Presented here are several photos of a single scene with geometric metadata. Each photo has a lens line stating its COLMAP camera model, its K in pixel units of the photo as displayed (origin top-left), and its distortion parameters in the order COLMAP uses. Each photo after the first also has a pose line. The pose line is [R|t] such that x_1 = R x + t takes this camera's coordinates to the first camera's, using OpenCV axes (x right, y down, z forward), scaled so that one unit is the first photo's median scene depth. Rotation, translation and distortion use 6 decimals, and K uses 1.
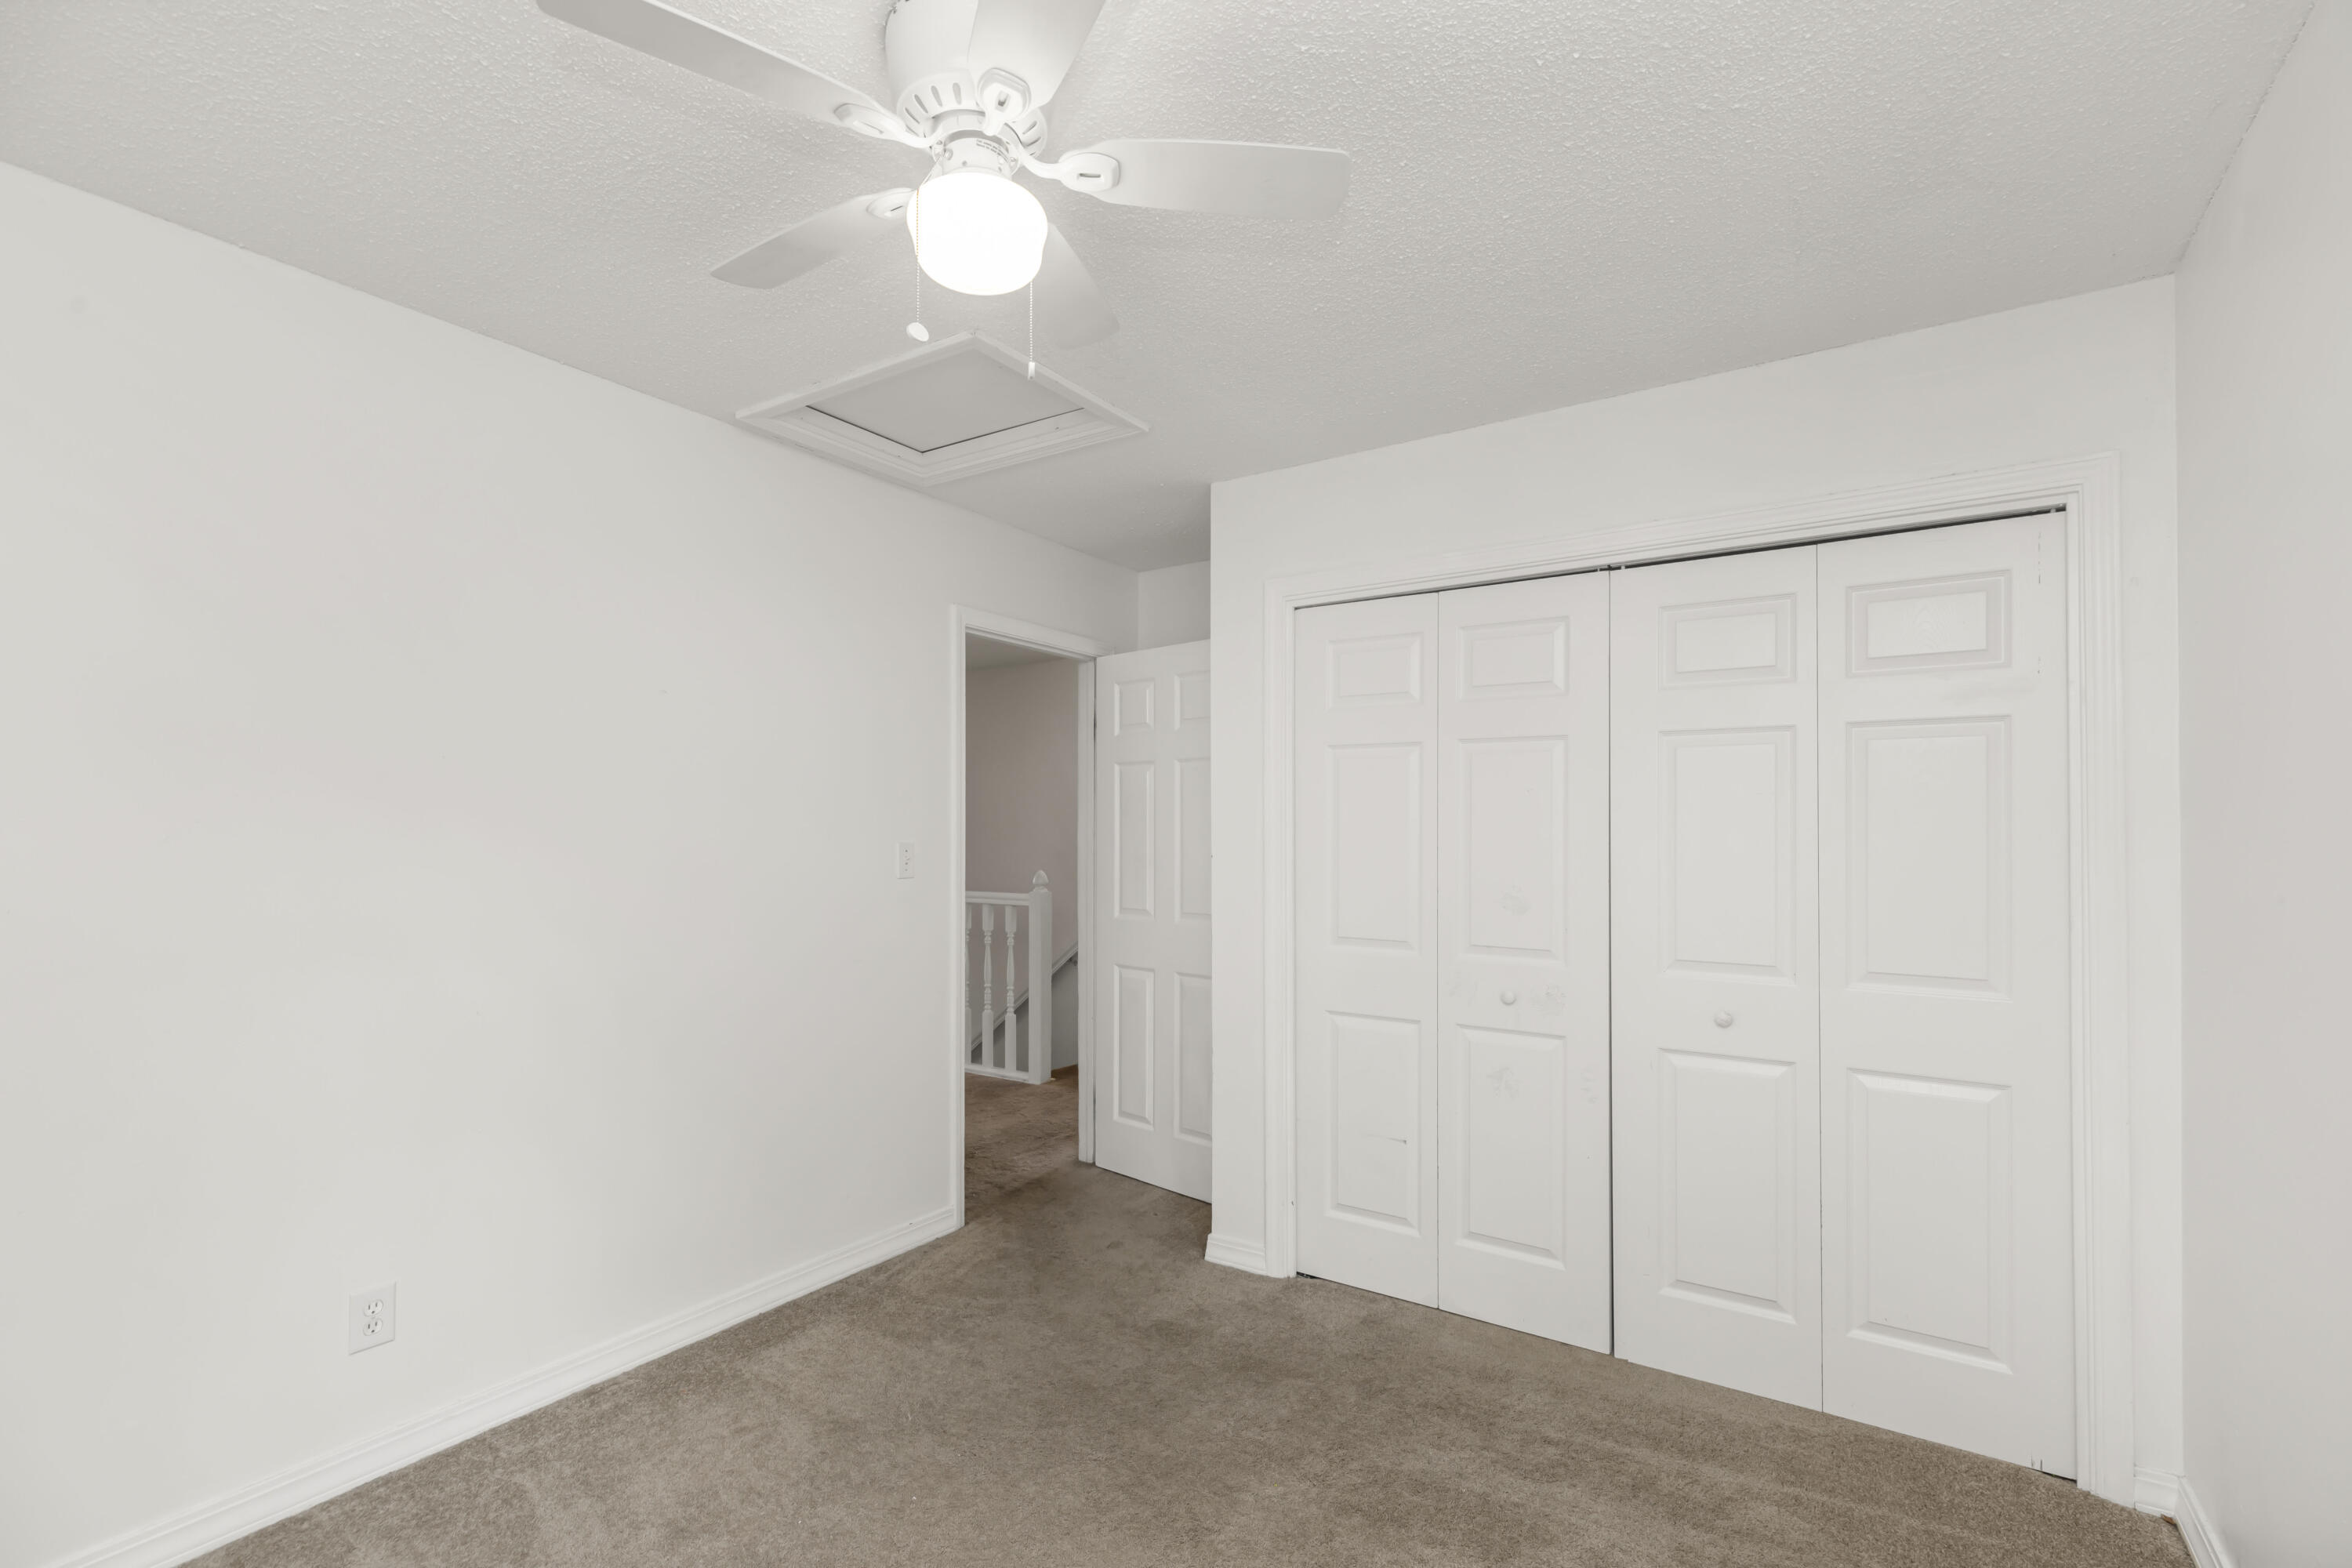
lens RADIAL K [[1060.5, 0, 1178.3], [0, 1060.5, 825.1], [0, 0, 1]] dist [-0.001595, -0.000156]
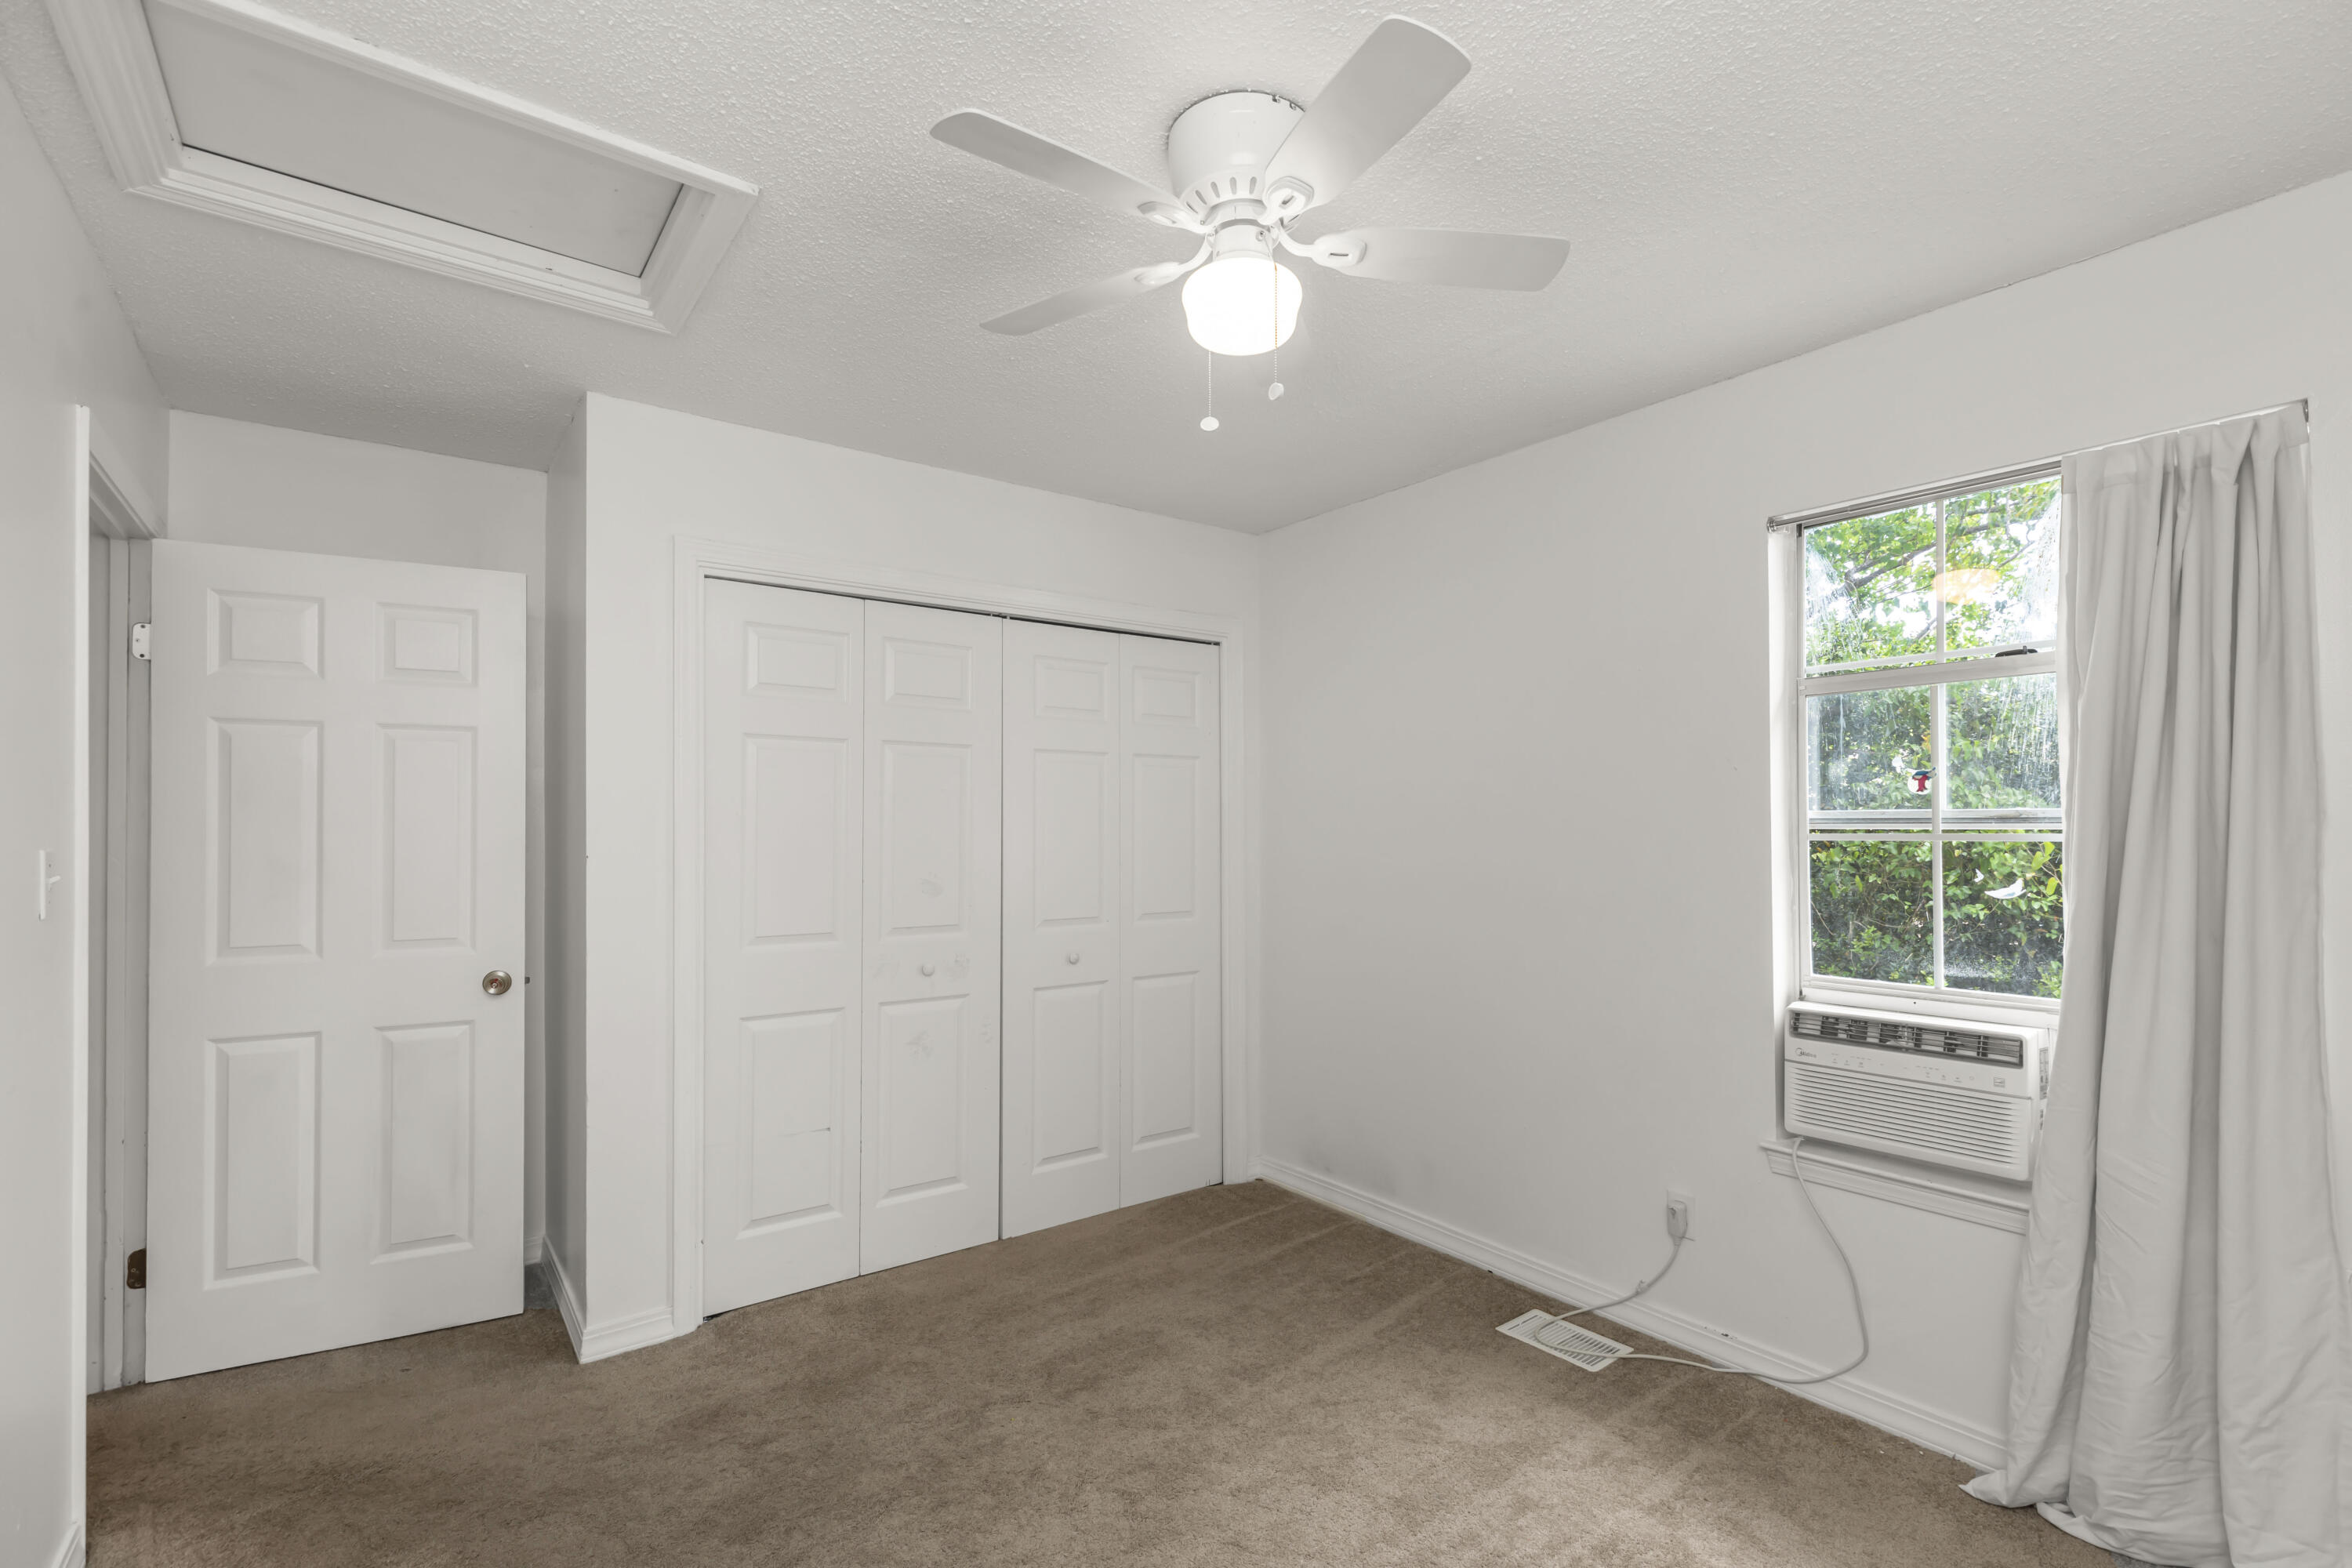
lens RADIAL K [[1060.5, 0, 1194.8], [0, 1060.5, 825.1], [0, 0, 1]] dist [-0.001595, -0.000156]
pose [[0.312720, -0.000728, 0.949845, -0.671394], [-0.000806, 0.999999, 0.001032, 0.004694], [-0.949845, -0.001088, 0.312719, 0.360259]]
